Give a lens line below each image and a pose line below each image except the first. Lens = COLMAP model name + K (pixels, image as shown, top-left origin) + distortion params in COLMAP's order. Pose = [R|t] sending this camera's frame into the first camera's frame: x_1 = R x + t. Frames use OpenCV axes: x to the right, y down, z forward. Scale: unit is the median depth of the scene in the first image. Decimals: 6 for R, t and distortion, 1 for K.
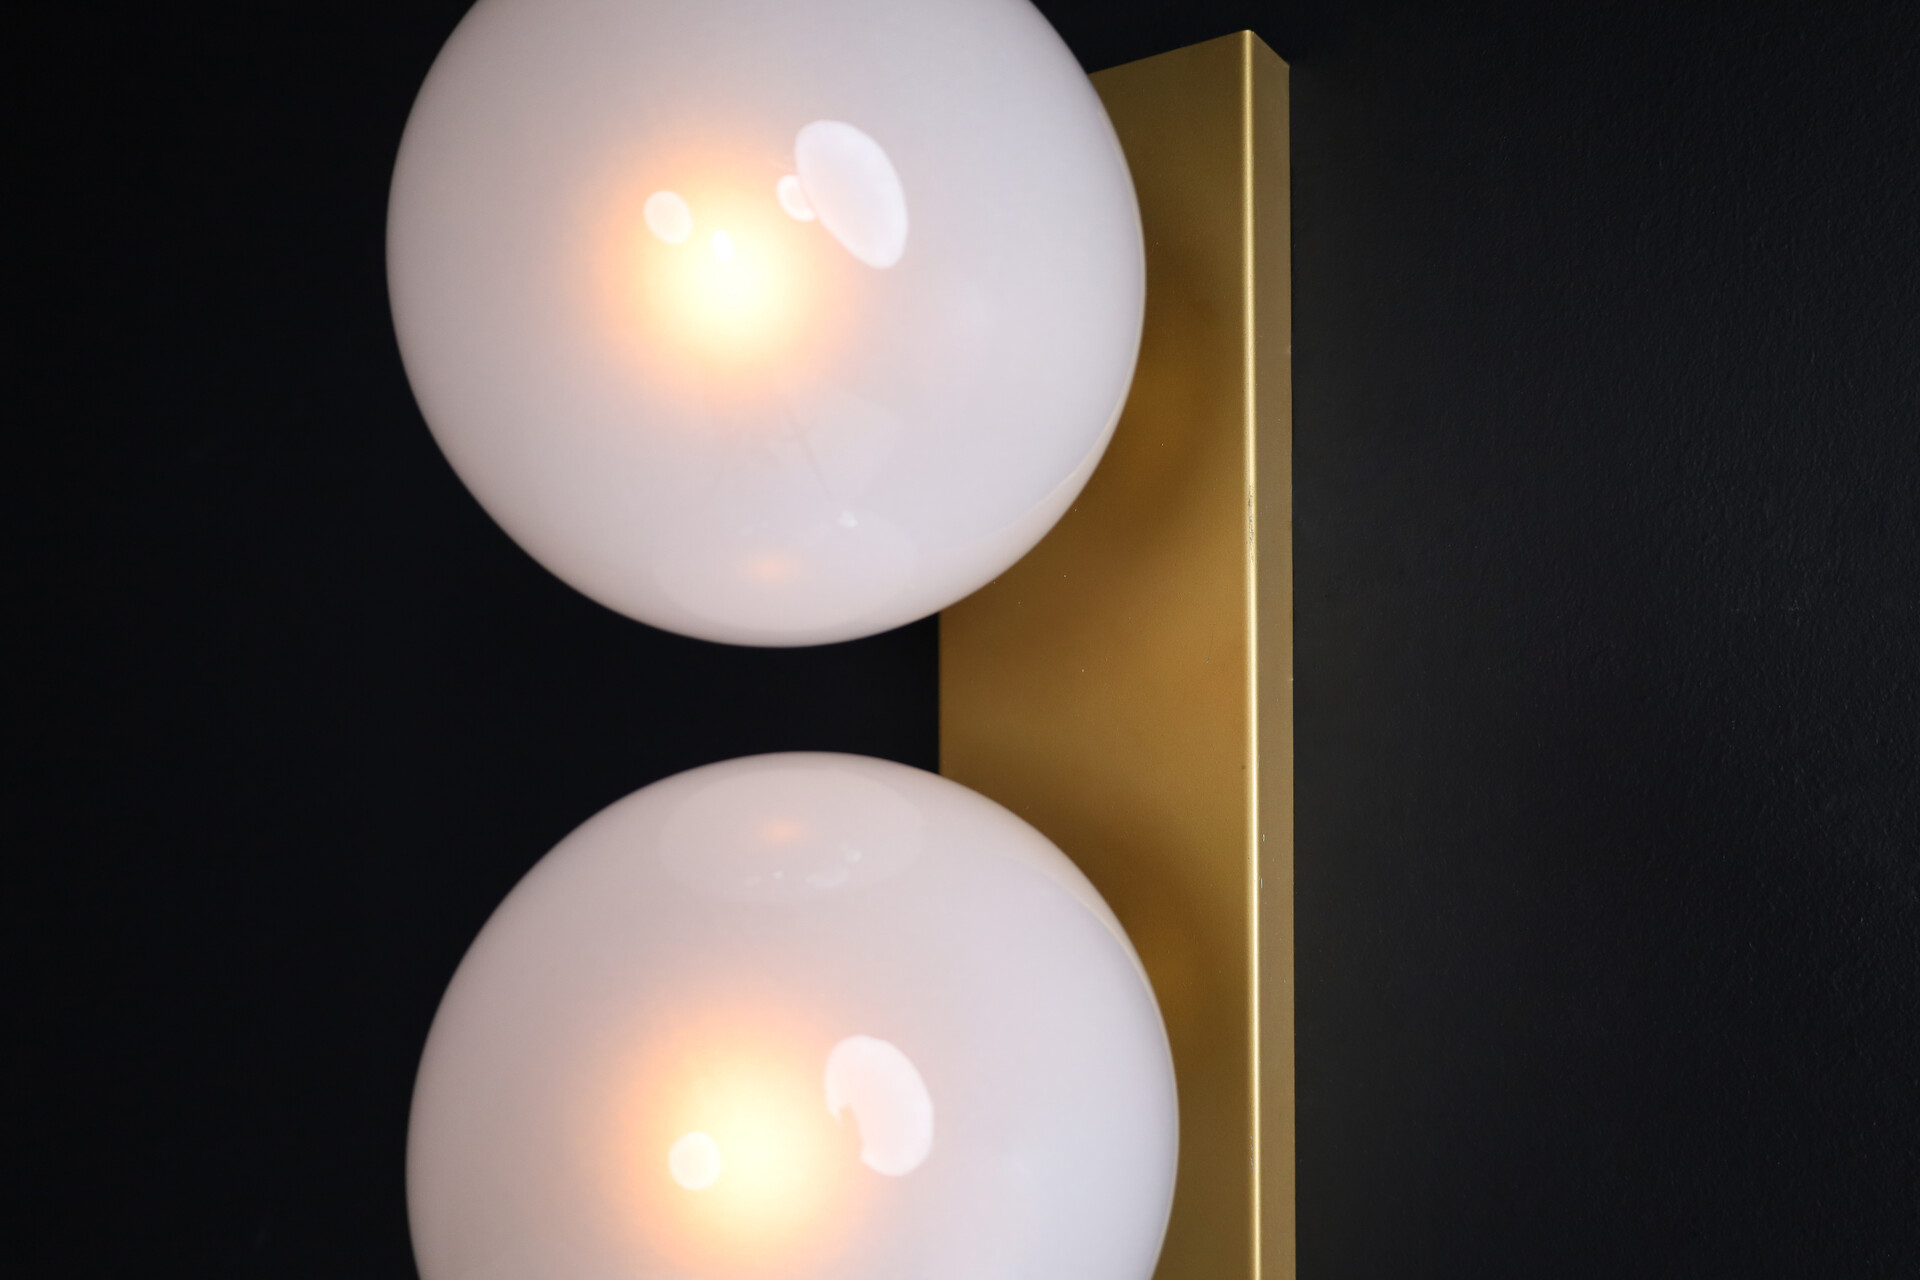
lens RADIAL K [[1357.0, 0, 960.0], [0, 1357.0, 640.0], [0, 0, 1]] dist [-0.000981, -0.002023]
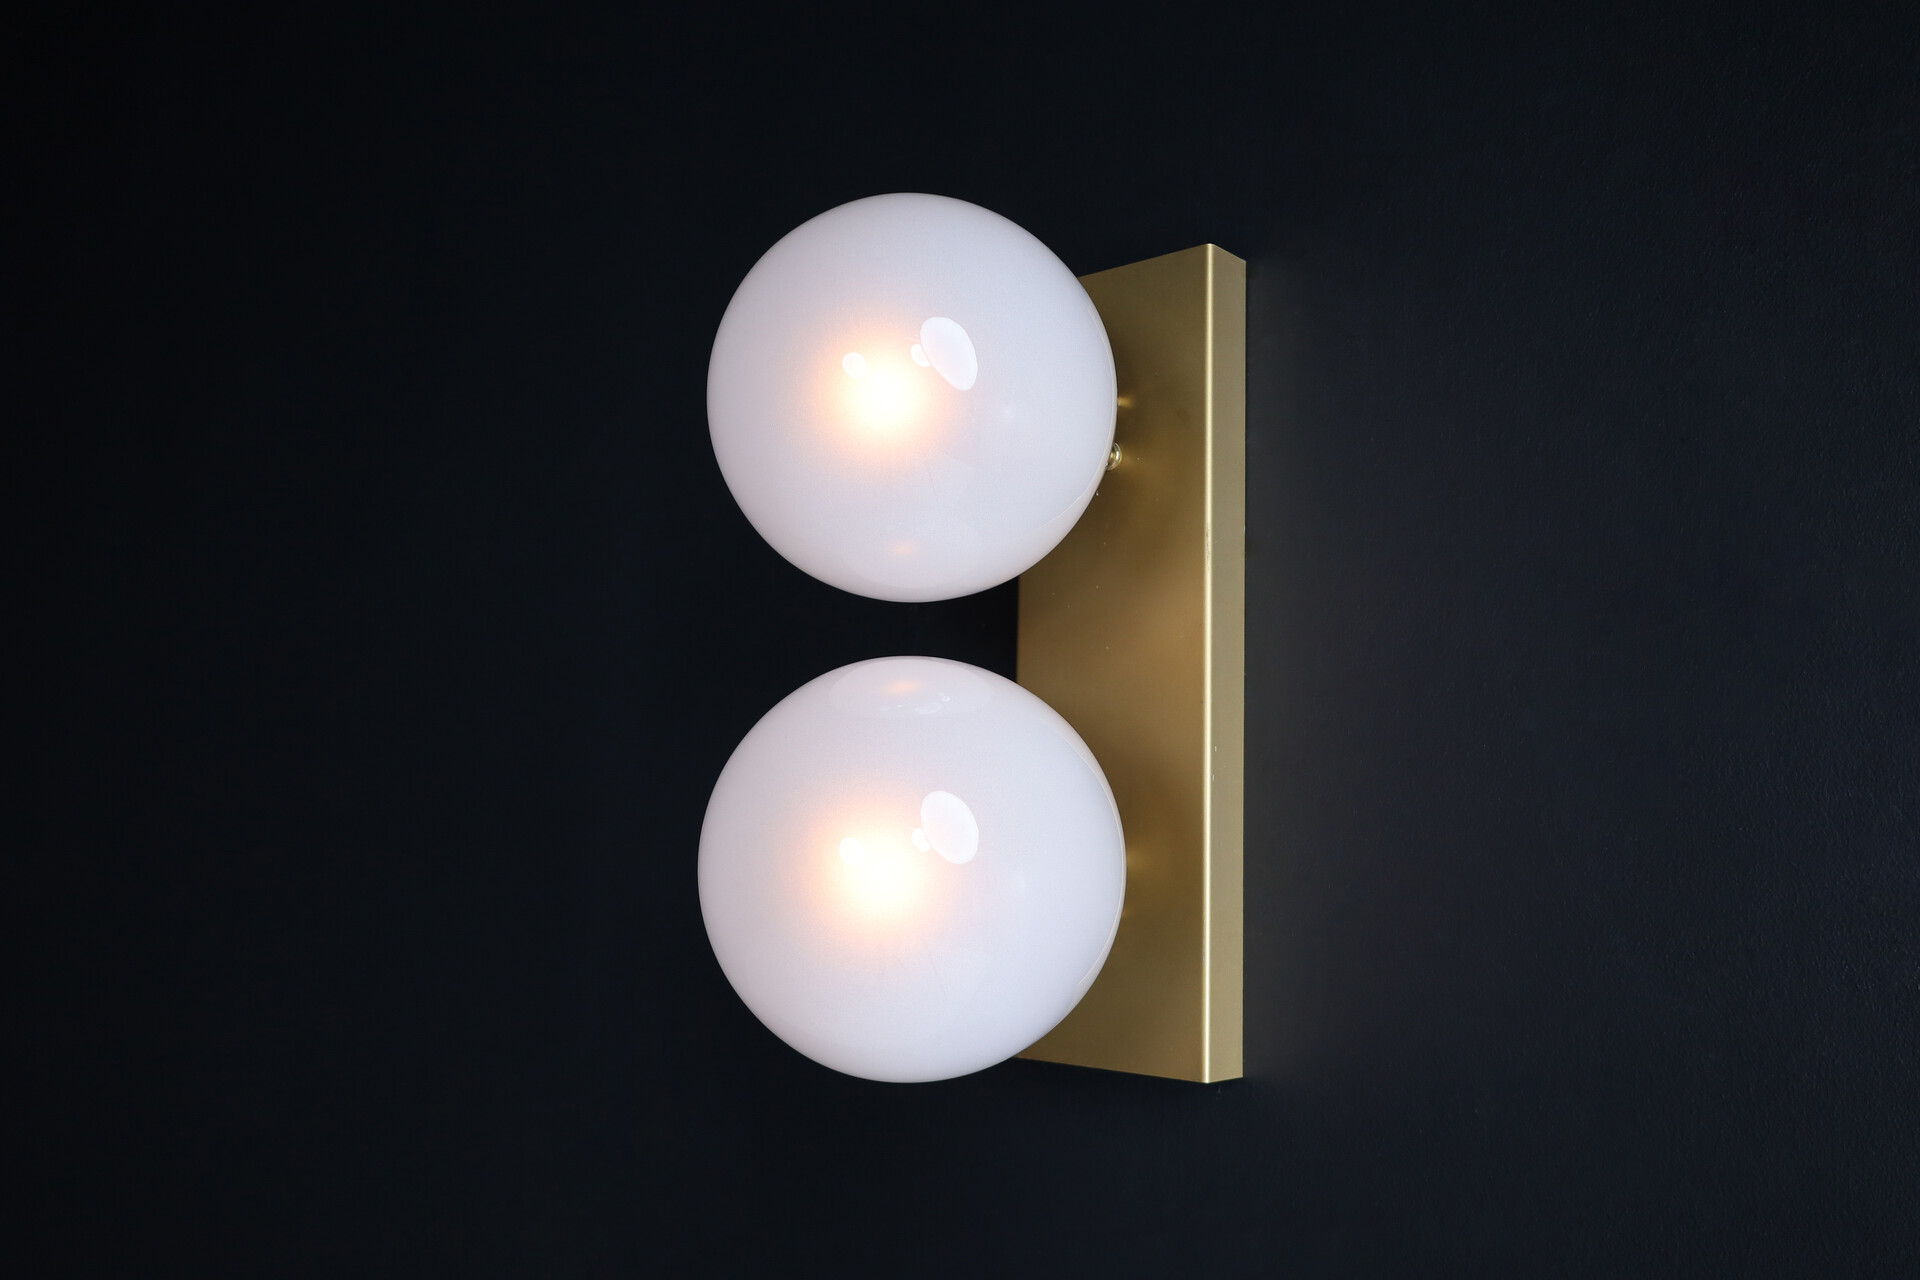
lens RADIAL K [[1555.8, 0, 960.0], [0, 1555.8, 640.0], [0, 0, 1]] dist [0.007405, 0.003158]
pose [[0.993628, 0.015783, -0.111602, 0.132169], [-0.027733, 0.993942, -0.106353, 0.221246], [0.109247, 0.108770, 0.988046, -0.803370]]
